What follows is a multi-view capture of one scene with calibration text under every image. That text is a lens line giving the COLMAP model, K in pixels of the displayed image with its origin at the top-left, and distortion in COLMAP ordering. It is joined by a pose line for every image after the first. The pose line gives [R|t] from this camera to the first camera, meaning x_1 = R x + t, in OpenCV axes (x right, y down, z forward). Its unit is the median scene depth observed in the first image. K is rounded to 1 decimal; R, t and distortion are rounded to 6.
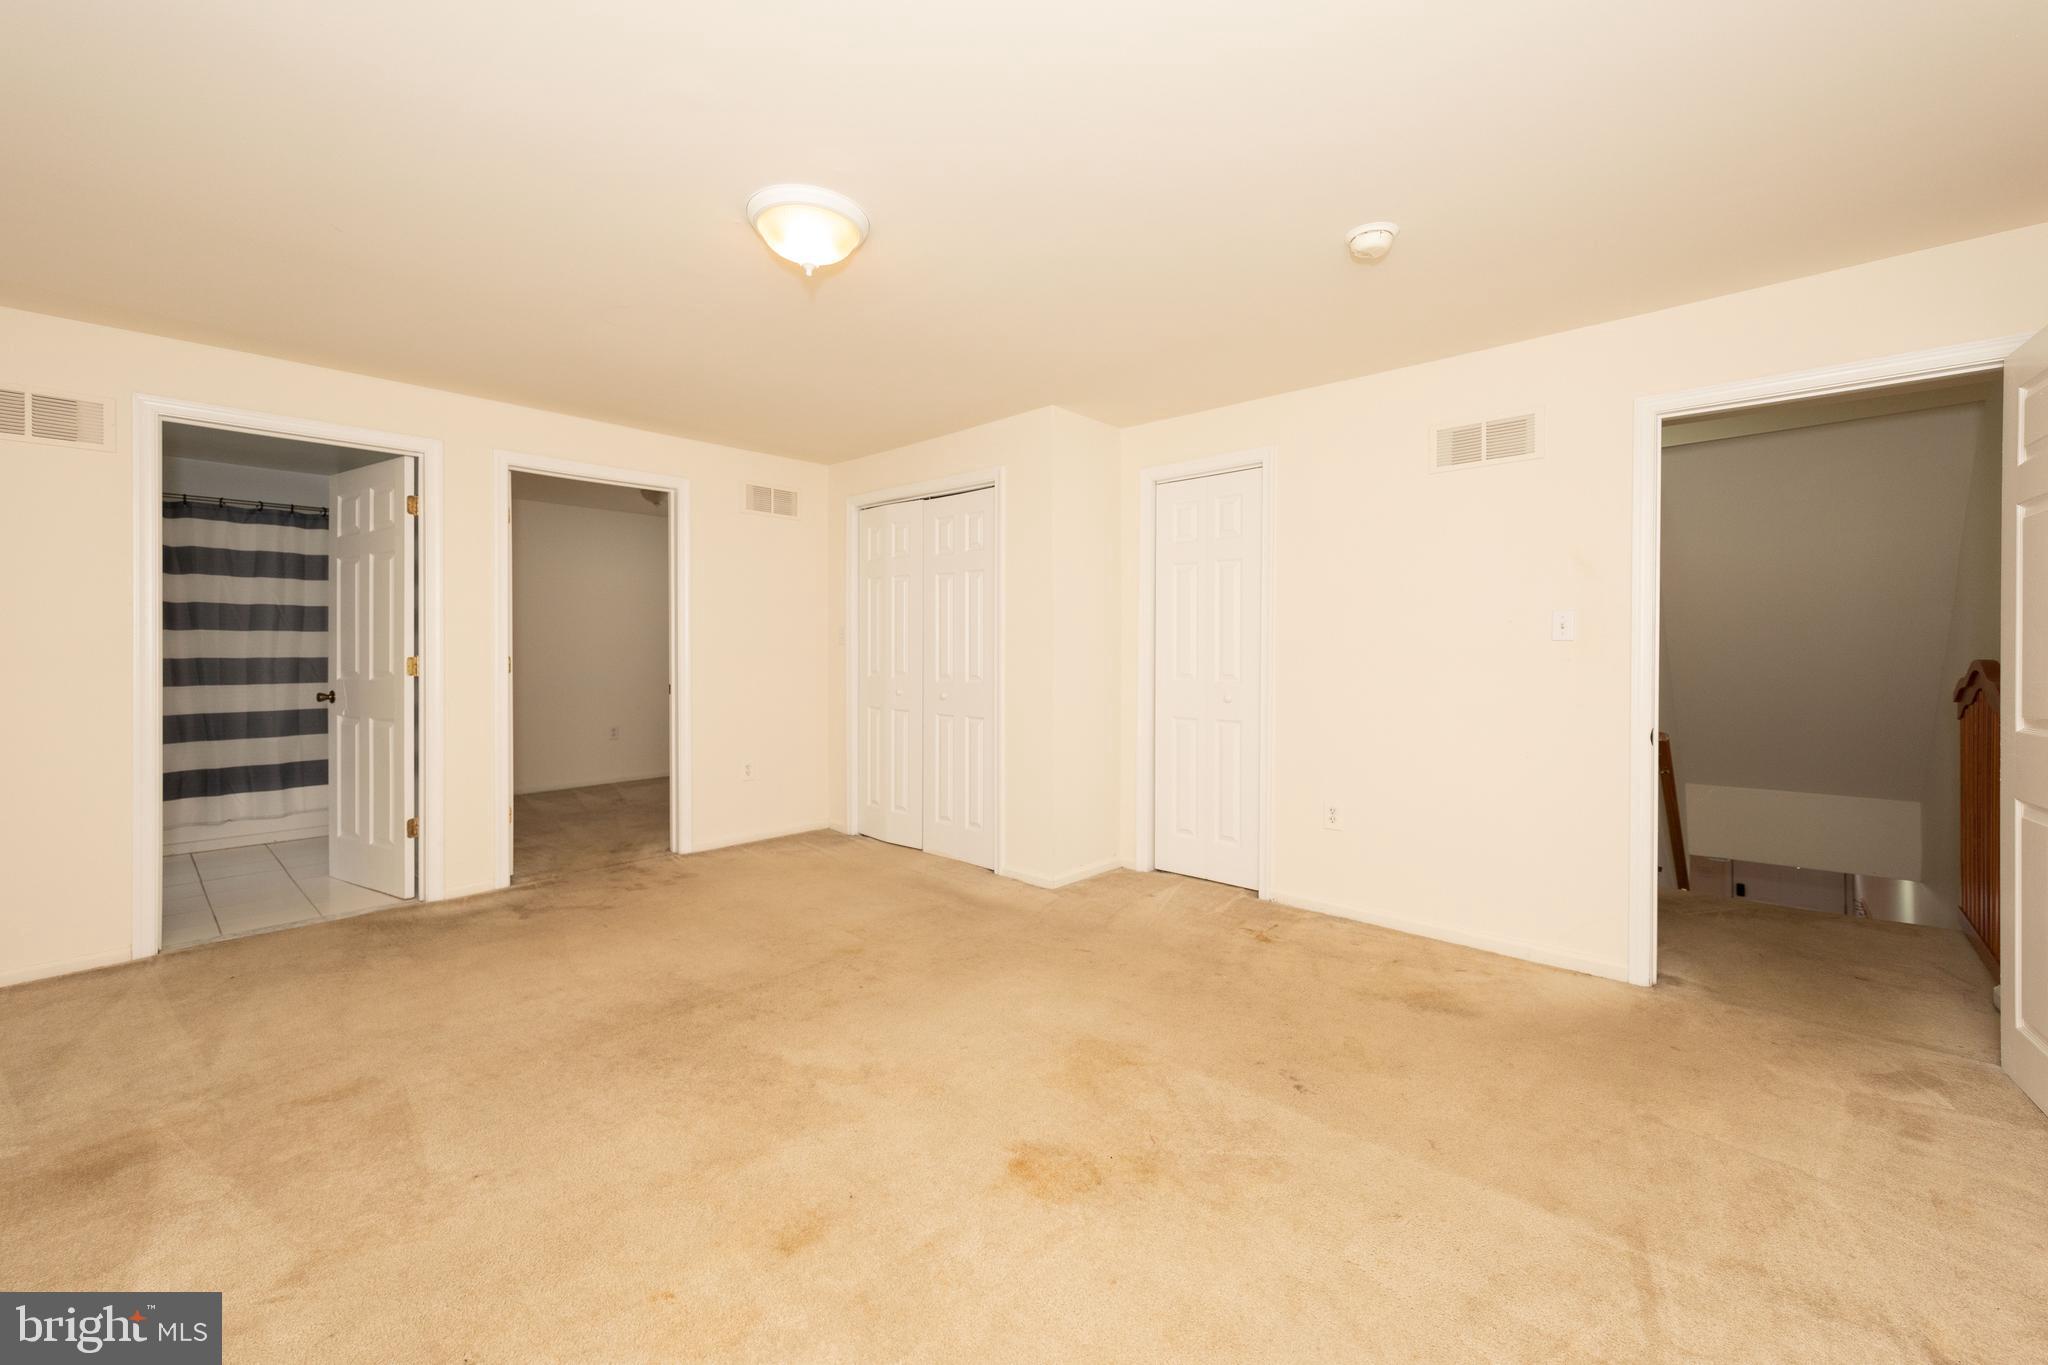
lens RADIAL K [[810.1, 0, 1024.6], [0, 810.1, 656.0], [0, 0, 1]] dist [-0.000978, 0.000077]
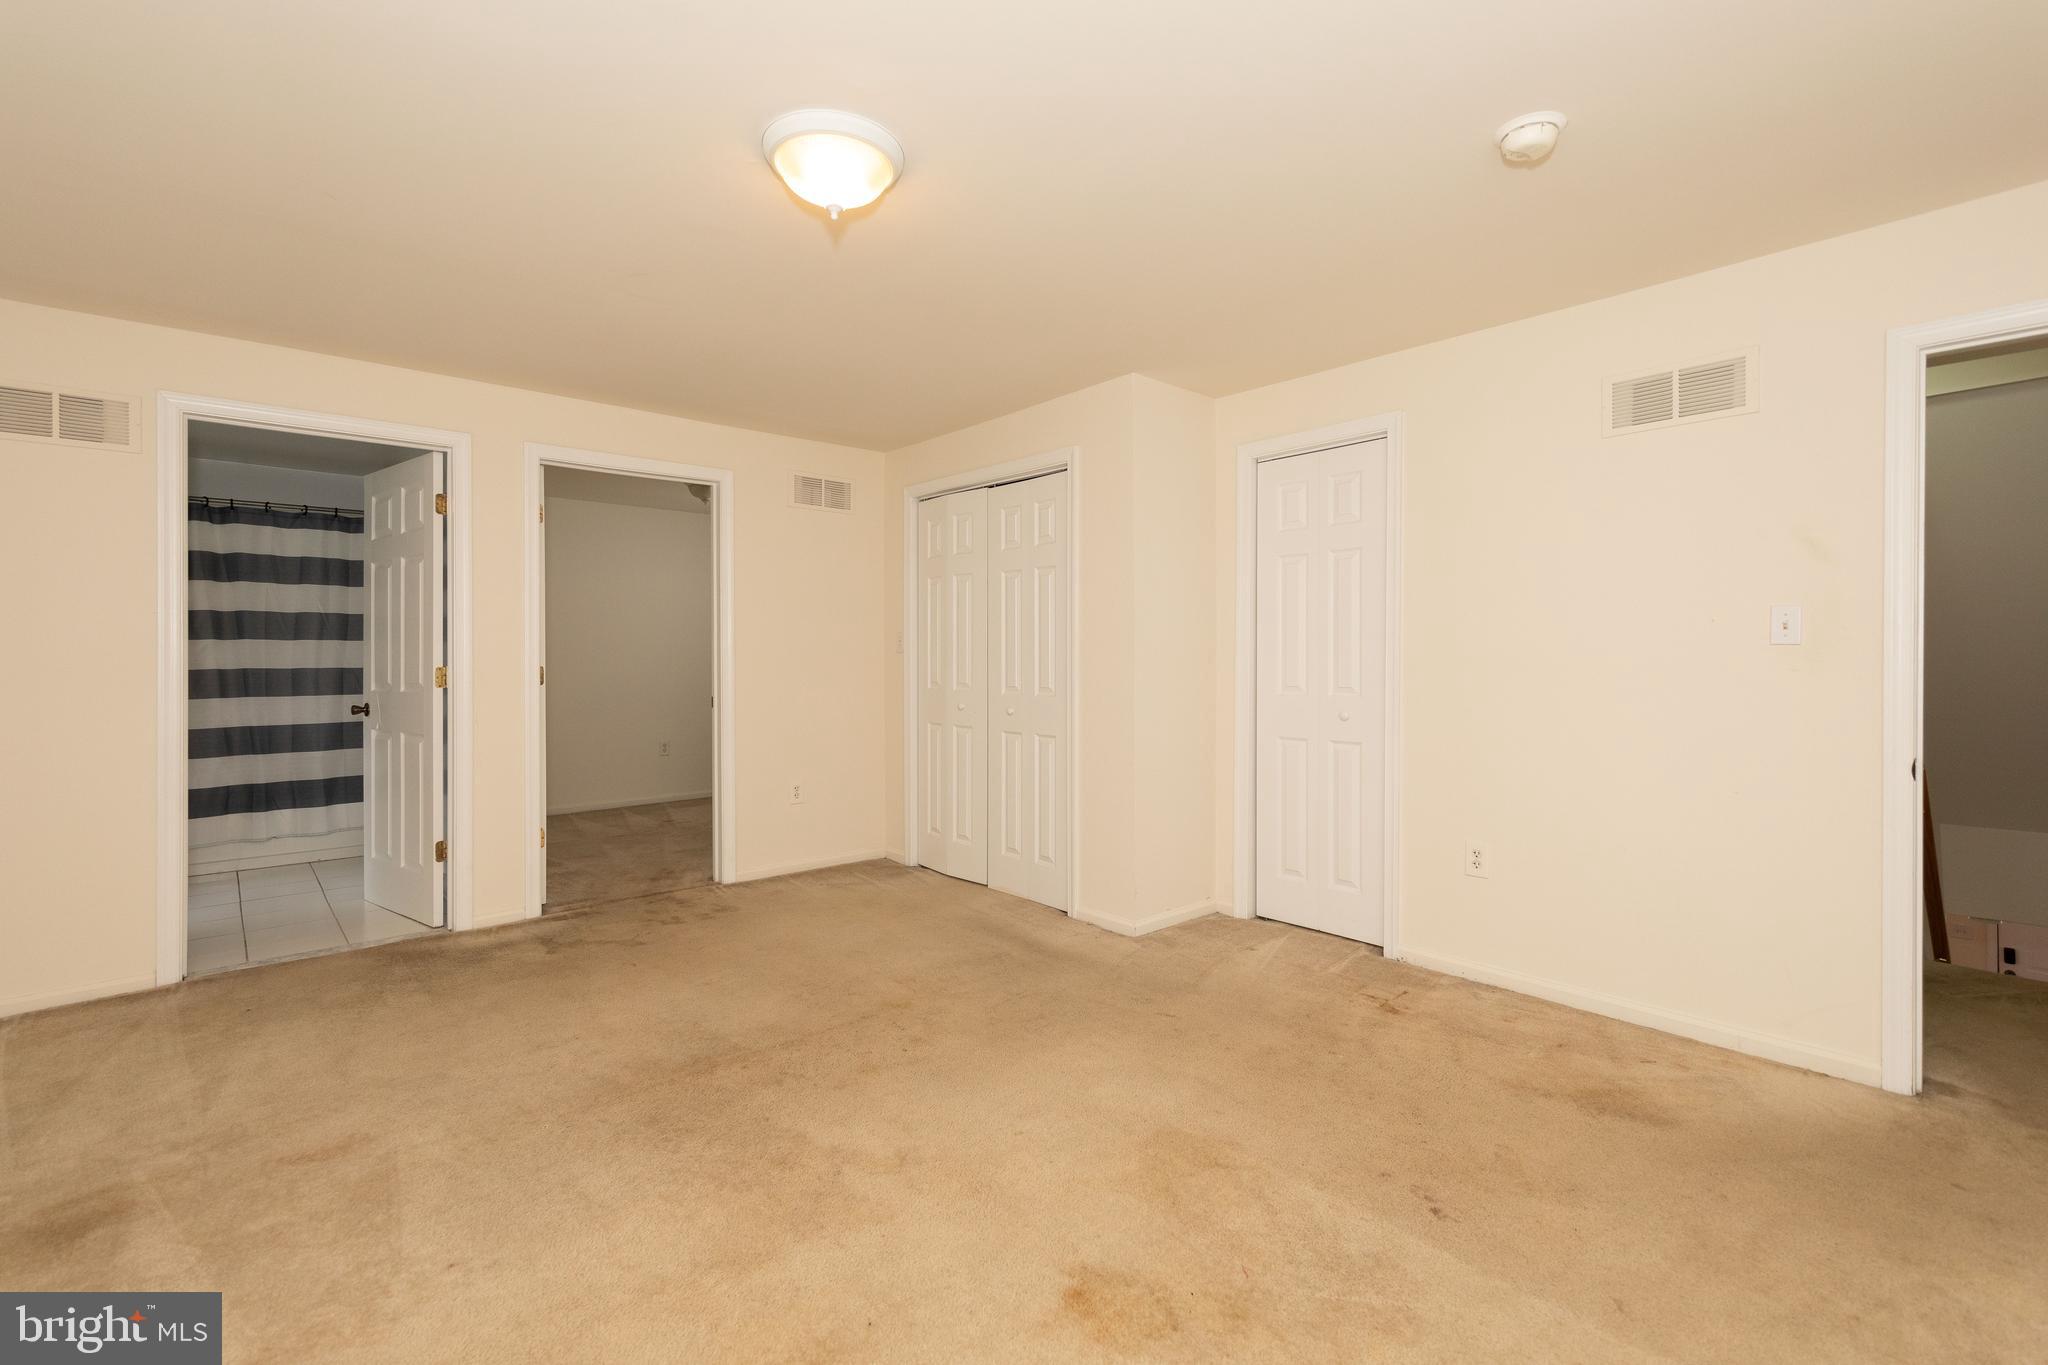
lens RADIAL K [[888.0, 0, 1025.5], [0, 888.0, 663.8], [0, 0, 1]] dist [0.002266, -0.000178]
pose [[0.994785, -0.001920, -0.101972, 0.021493], [0.001858, 0.999998, -0.000713, -0.001102], [0.101973, 0.000520, 0.994787, 0.069378]]
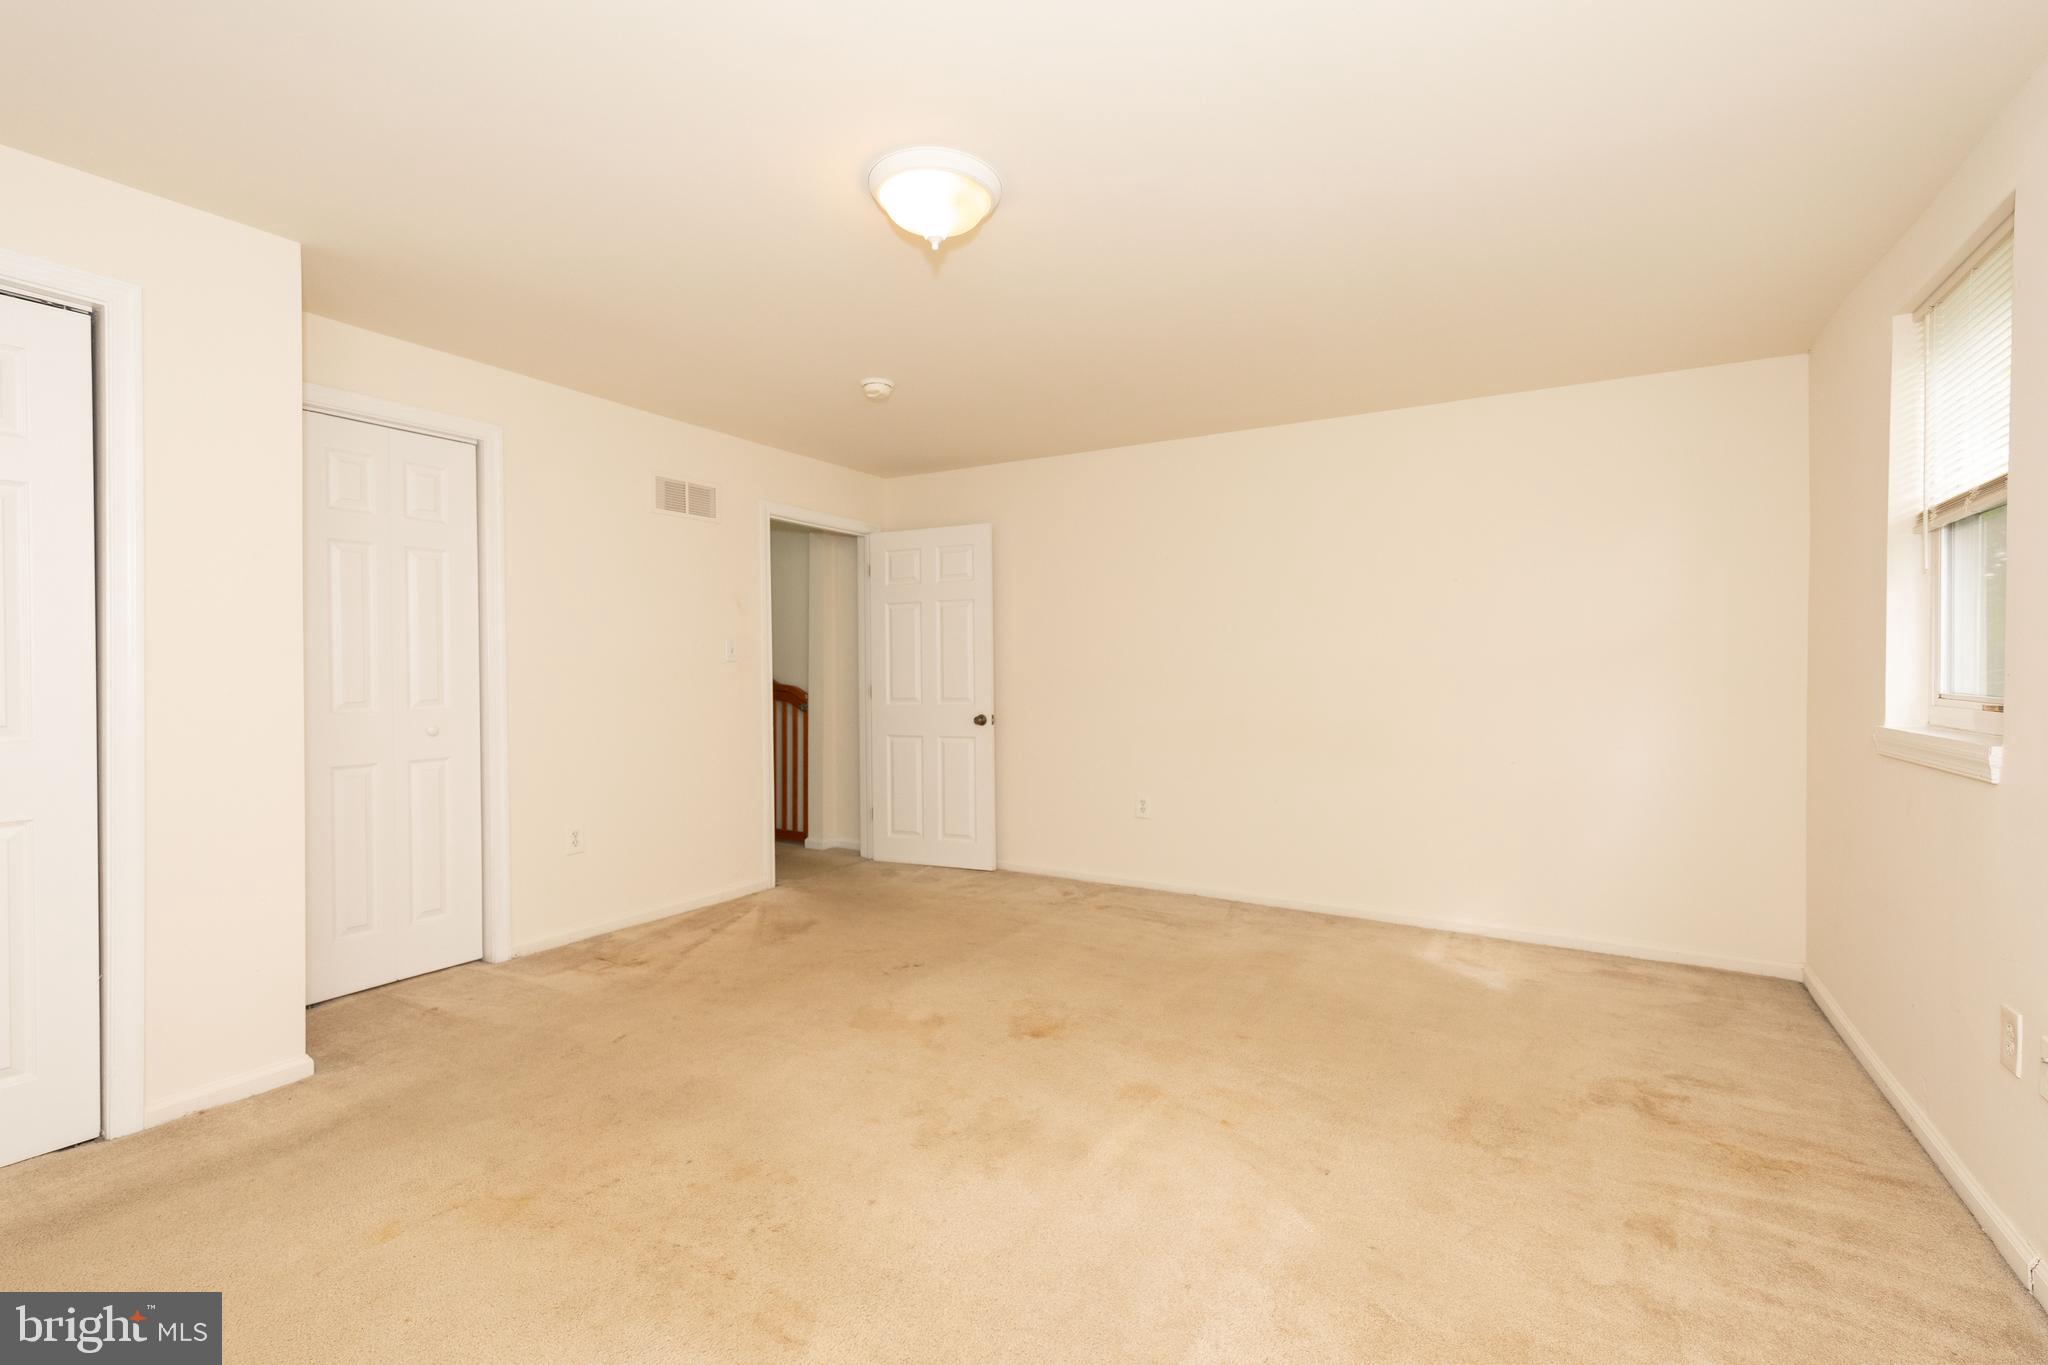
lens RADIAL K [[933.0, 0, 1031.4], [0, 933.0, 678.0], [0, 0, 1]] dist [0.003933, 0.000175]
pose [[-0.231088, -0.005642, 0.972917, -0.968522], [0.007176, 0.999946, 0.007503, 0.001511], [-0.972906, 0.008716, -0.231035, 0.849780]]
